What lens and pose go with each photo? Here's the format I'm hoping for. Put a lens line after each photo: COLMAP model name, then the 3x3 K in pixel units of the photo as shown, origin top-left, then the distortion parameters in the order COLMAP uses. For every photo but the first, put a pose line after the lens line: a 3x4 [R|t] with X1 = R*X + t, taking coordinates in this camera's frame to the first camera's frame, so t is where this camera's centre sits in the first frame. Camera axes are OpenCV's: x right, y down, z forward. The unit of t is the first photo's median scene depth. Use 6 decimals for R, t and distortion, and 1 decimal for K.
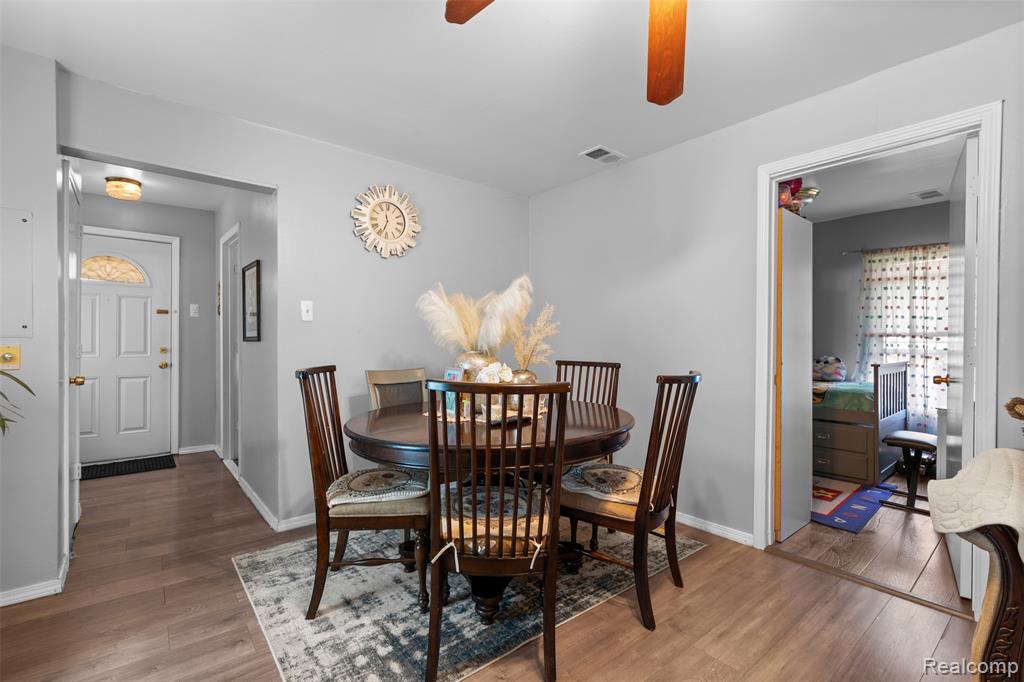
lens RADIAL K [[463.6, 0, 512.9], [0, 463.6, 346.6], [0, 0, 1]] dist [-0.005446, 0.003282]
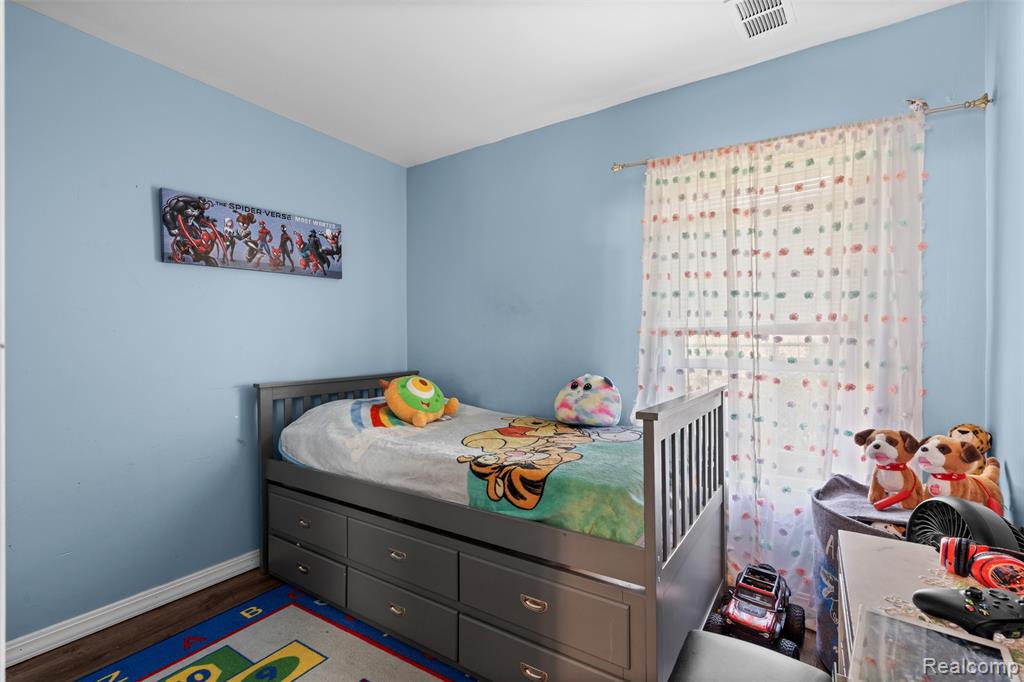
lens RADIAL K [[463.6, 0, 516.4], [0, 463.6, 346.4], [0, 0, 1]] dist [-0.005446, 0.003282]
pose [[0.958883, -0.002330, 0.283791, 0.514044], [0.005216, 0.999942, -0.009416, -0.005746], [-0.283753, 0.010509, 0.958840, 0.605031]]
